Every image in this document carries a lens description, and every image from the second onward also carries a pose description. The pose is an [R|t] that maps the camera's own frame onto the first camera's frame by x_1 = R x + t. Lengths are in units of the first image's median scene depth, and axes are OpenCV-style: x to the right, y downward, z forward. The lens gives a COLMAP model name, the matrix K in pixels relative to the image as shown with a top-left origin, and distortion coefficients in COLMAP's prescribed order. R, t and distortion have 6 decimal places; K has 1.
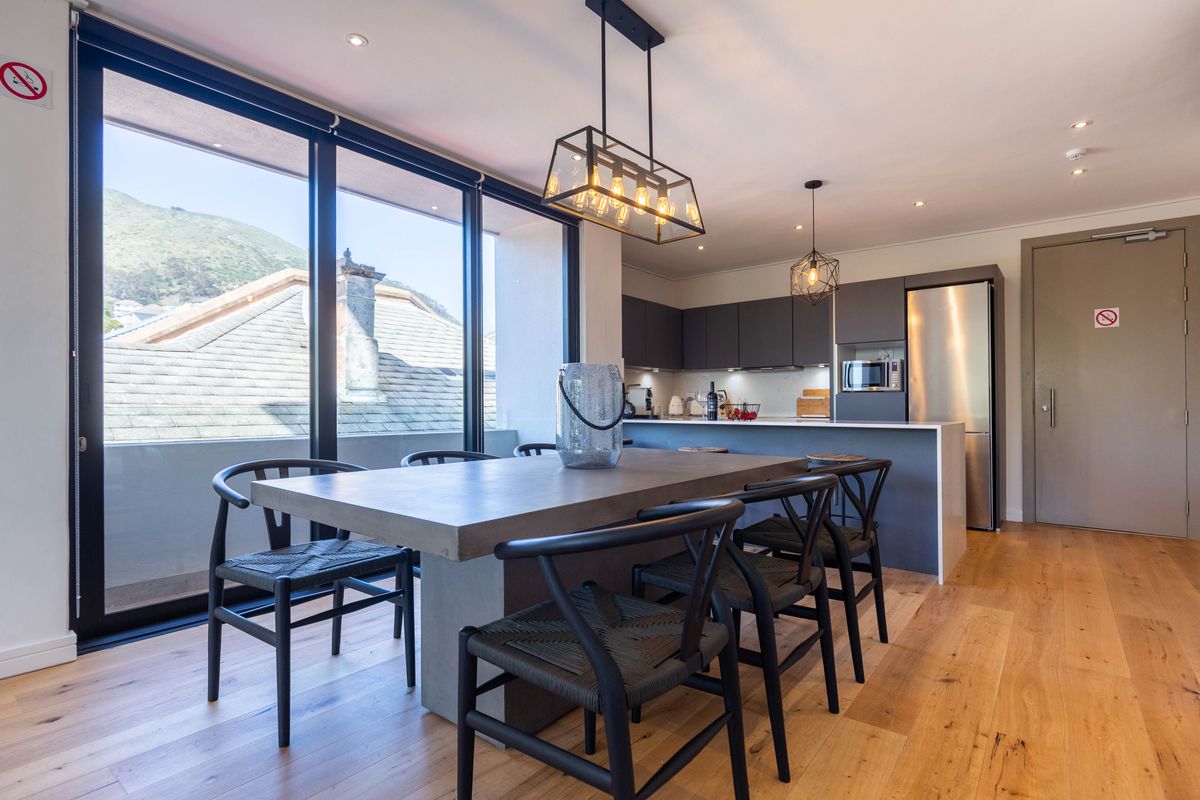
lens RADIAL K [[595.6, 0, 596.2], [0, 595.6, 380.2], [0, 0, 1]] dist [-0.010870, -0.000168]
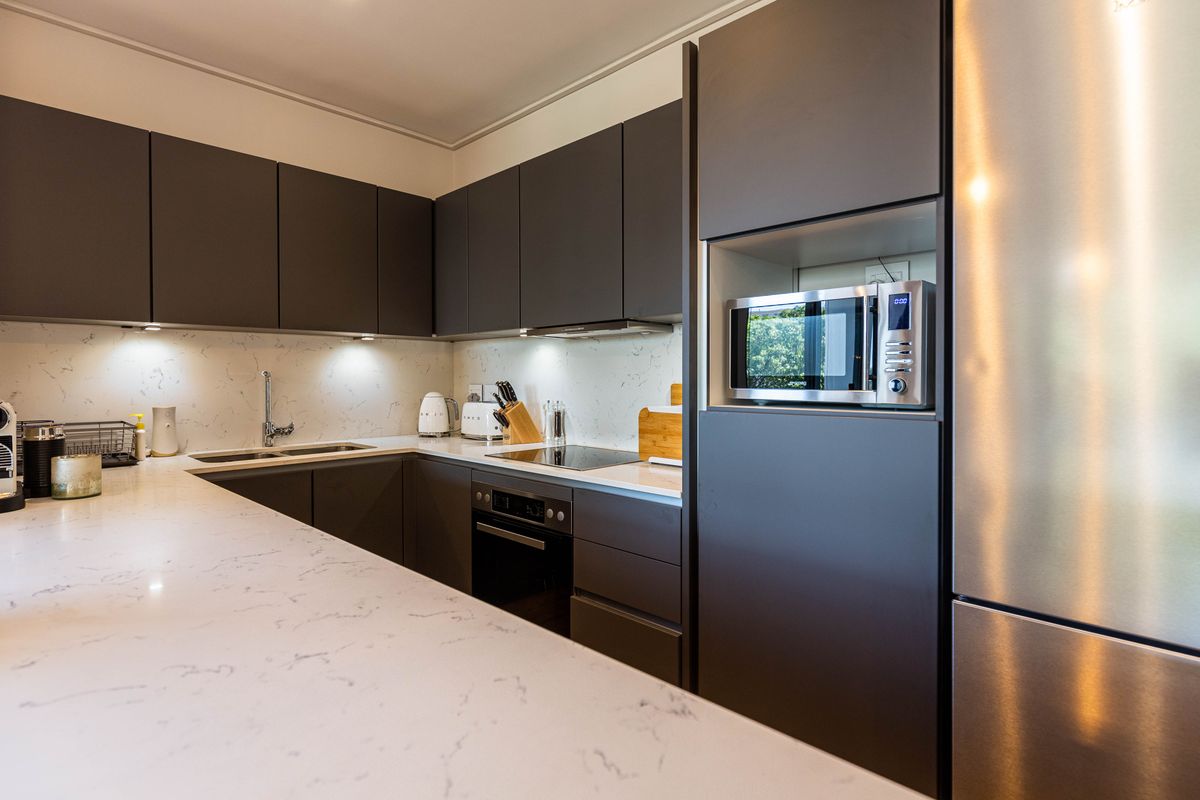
lens RADIAL K [[578.1, 0, 604.1], [0, 578.1, 375.5], [0, 0, 1]] dist [-0.036968, 0.000030]
pose [[0.995632, -0.004924, -0.093230, 0.343241], [0.009405, 0.998819, 0.047677, -0.007583], [0.092885, -0.048346, 0.994502, 0.639301]]
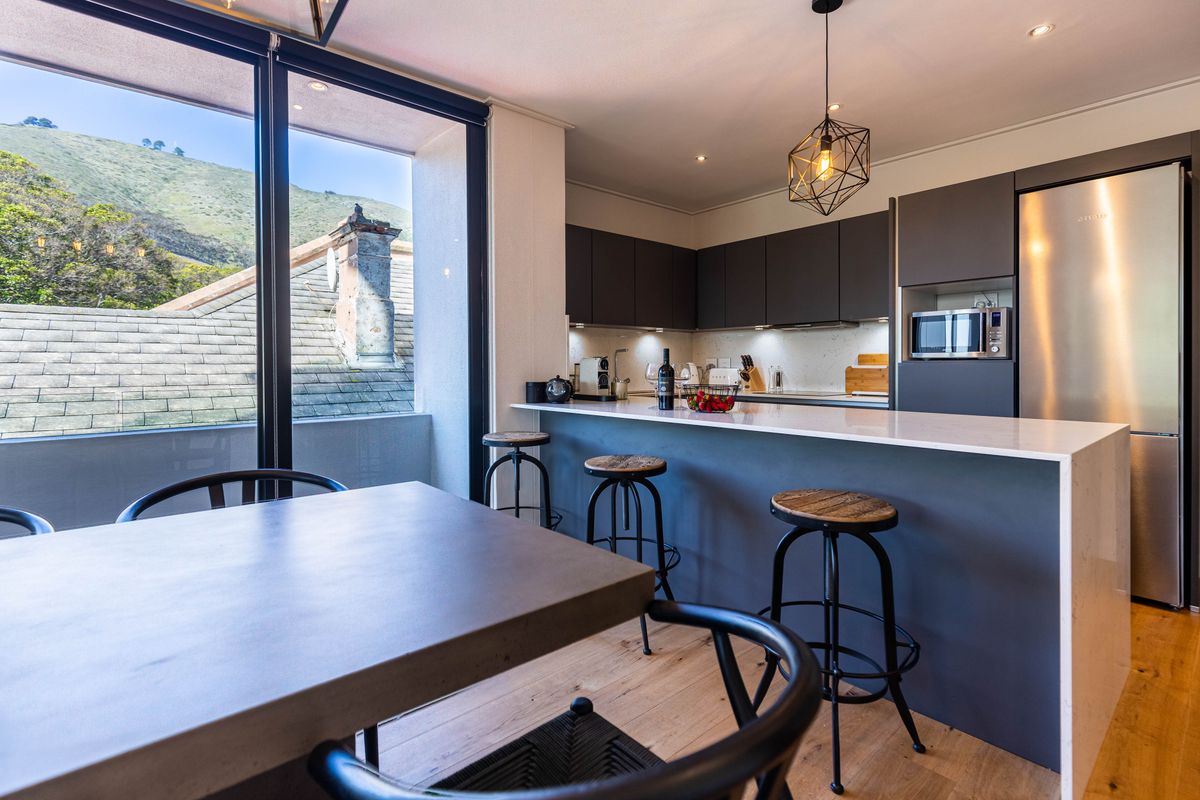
lens RADIAL K [[565.8, 0, 602.6], [0, 565.8, 359.7], [0, 0, 1]] dist [0.000375, 0.000103]
pose [[0.982721, -0.006234, -0.184989, 0.176797], [0.013108, 0.999267, 0.035960, -0.006389], [0.184629, -0.037764, 0.982082, 0.290232]]
